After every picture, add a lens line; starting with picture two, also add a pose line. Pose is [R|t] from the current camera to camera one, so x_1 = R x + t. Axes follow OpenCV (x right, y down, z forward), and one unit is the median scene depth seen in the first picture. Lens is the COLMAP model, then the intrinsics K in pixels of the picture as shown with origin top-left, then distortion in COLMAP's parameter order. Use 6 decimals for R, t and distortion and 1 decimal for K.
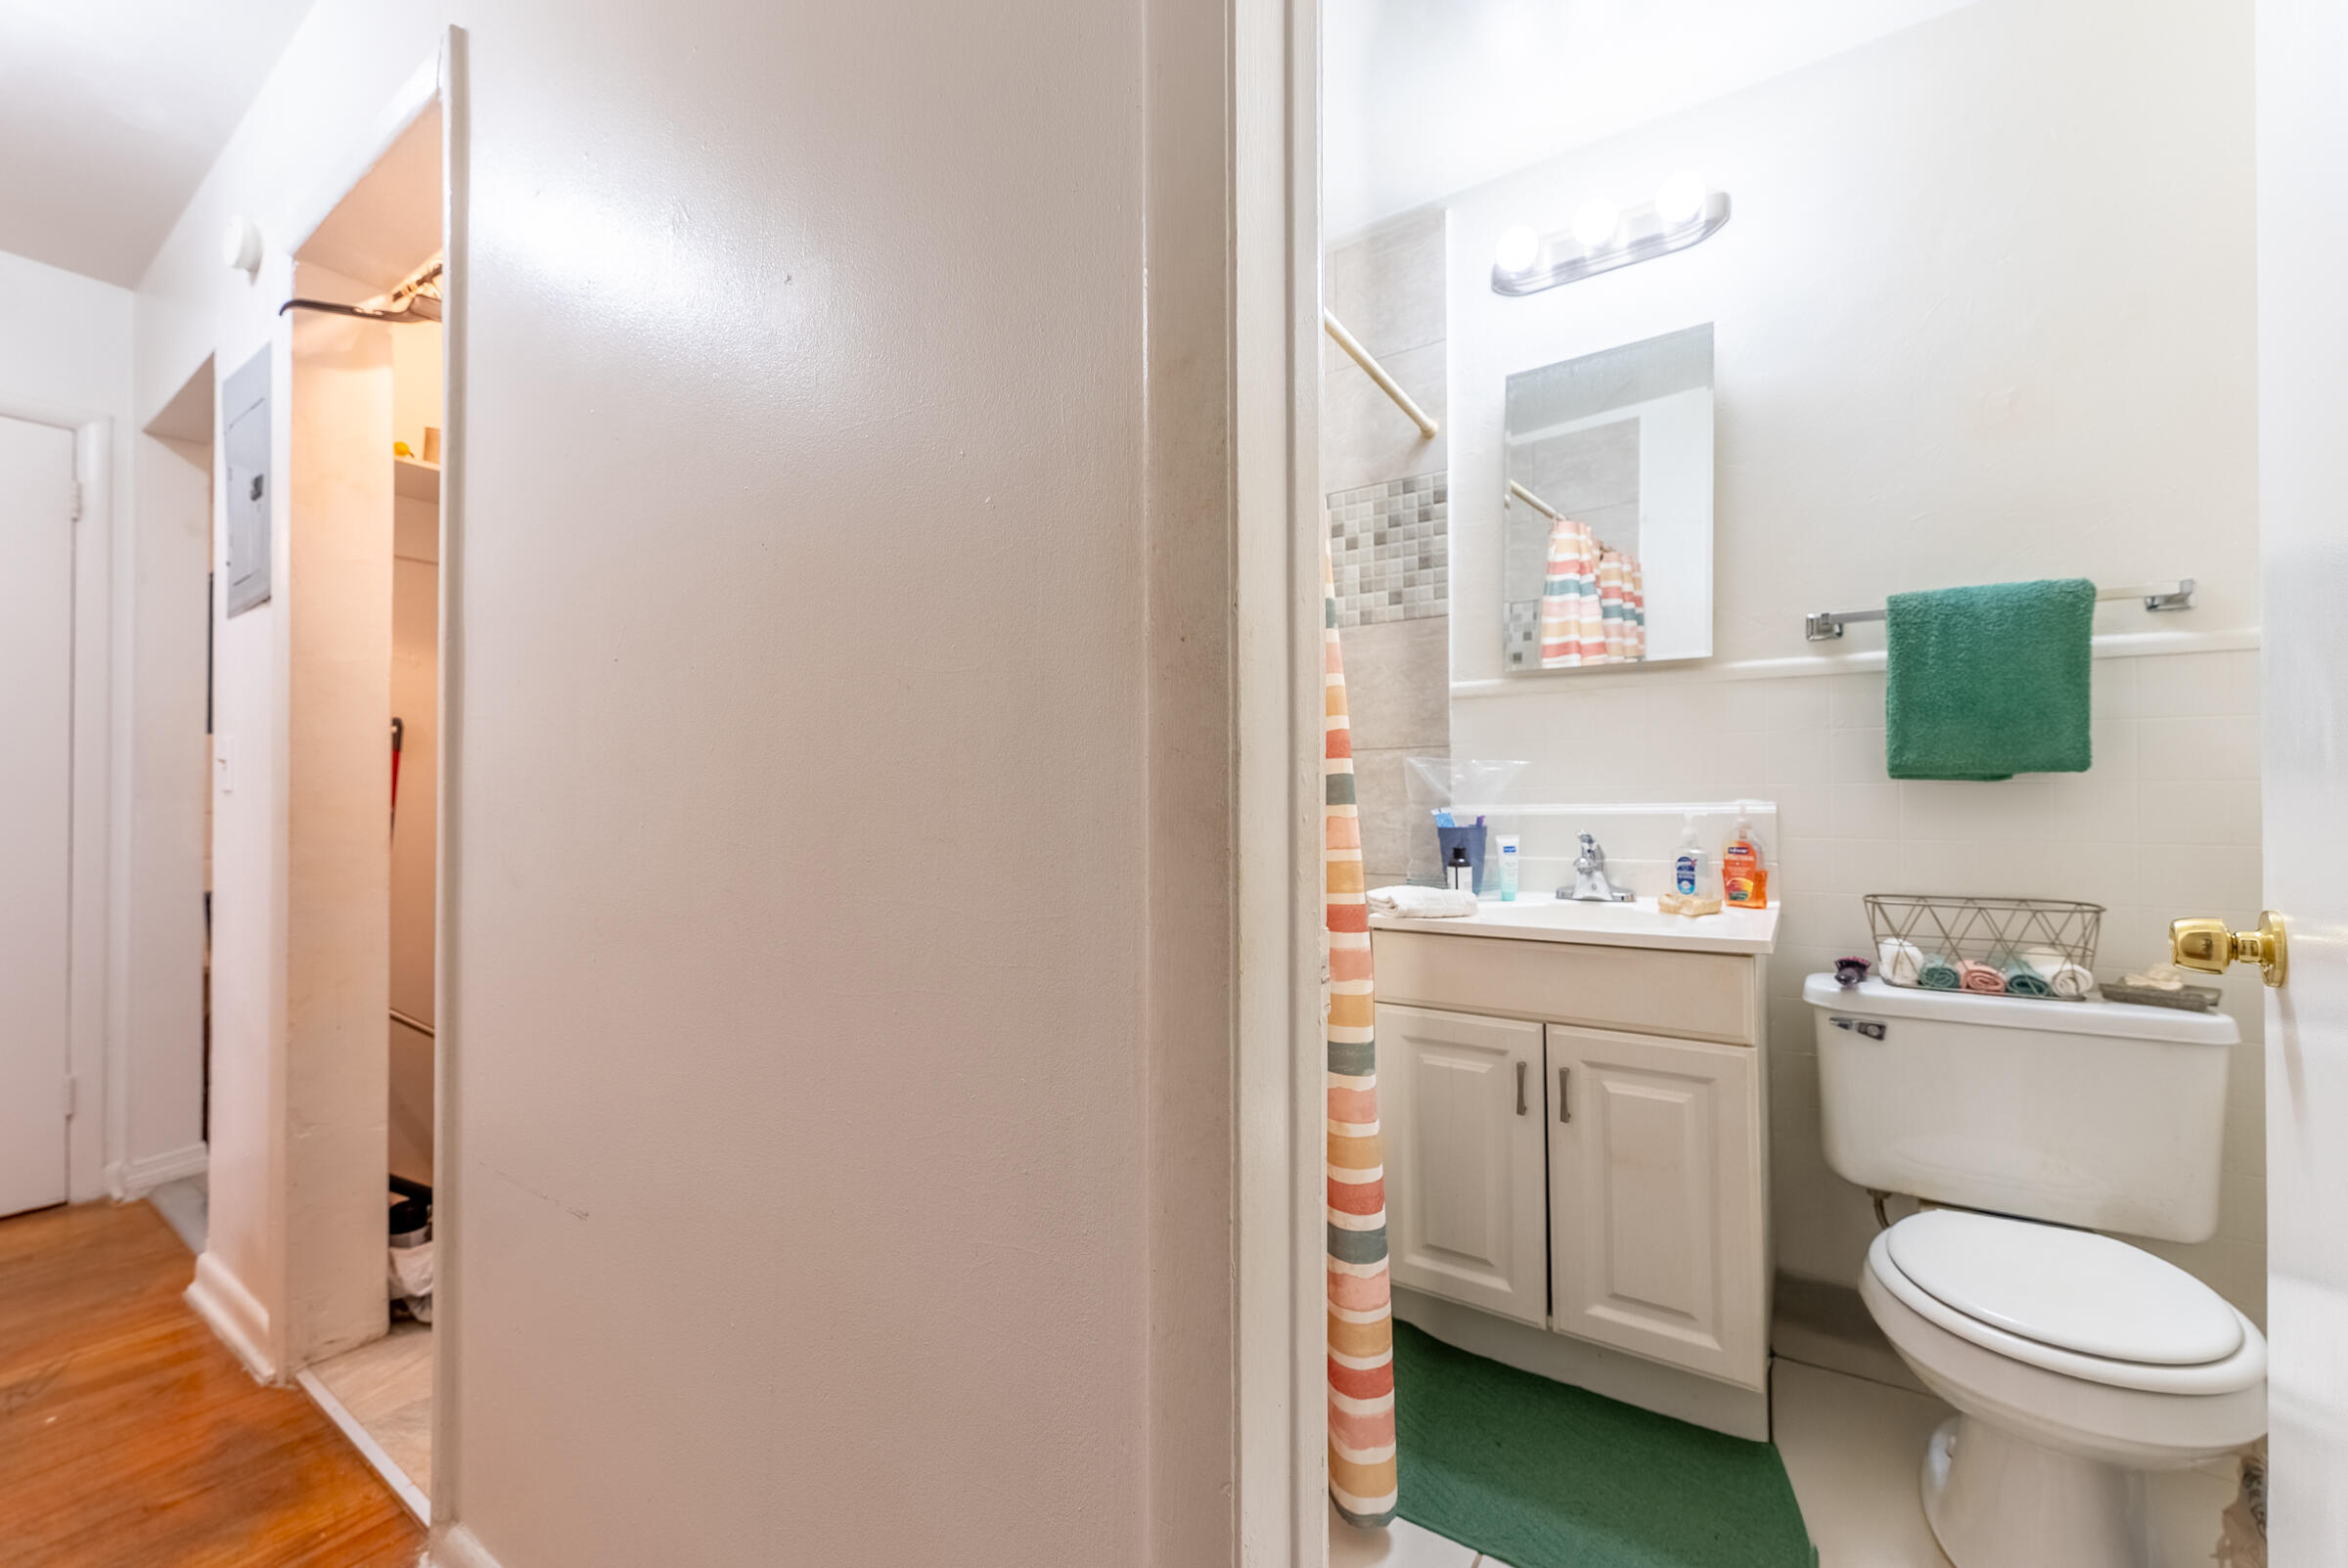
lens RADIAL K [[929.9, 0, 1173.8], [0, 929.9, 811.9], [0, 0, 1]] dist [-0.001544, 0.000217]
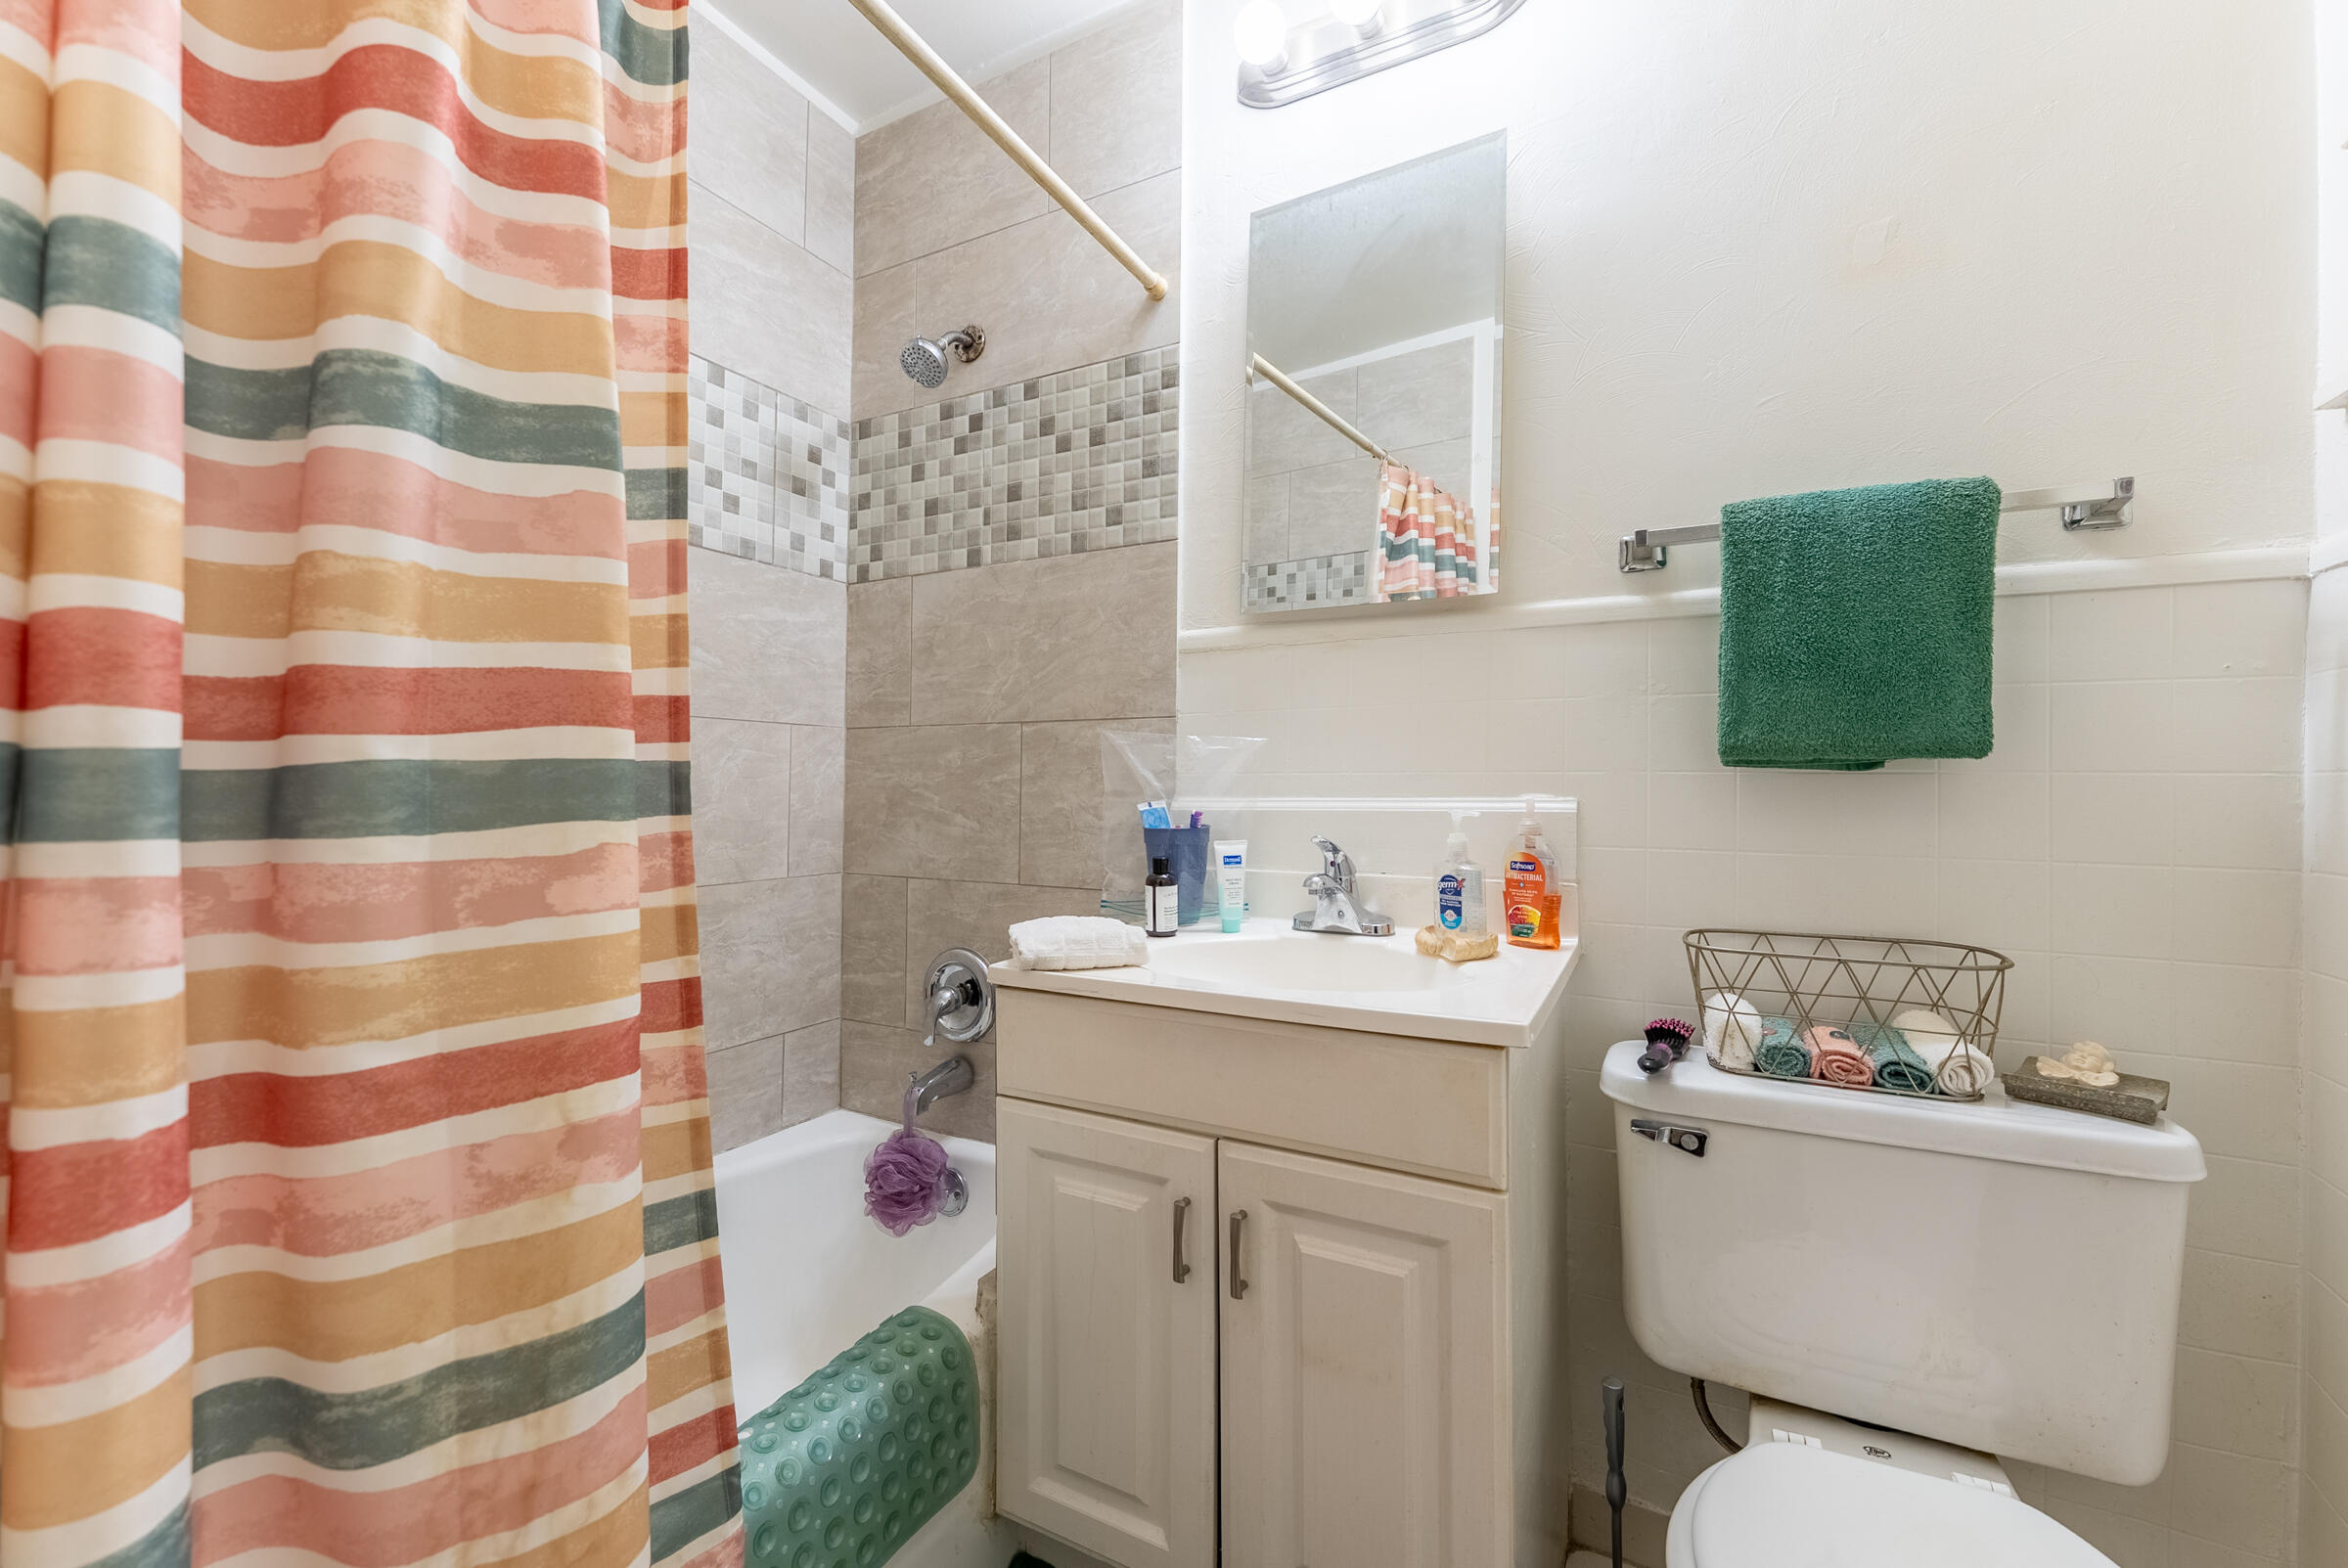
lens RADIAL K [[950.2, 0, 1164.9], [0, 950.2, 803.3], [0, 0, 1]] dist [-0.002780, -0.000526]
pose [[0.995048, 0.002723, 0.099362, 0.270911], [-0.003953, 0.999918, 0.012186, -0.013944], [-0.099321, -0.012518, 0.994977, 0.317120]]
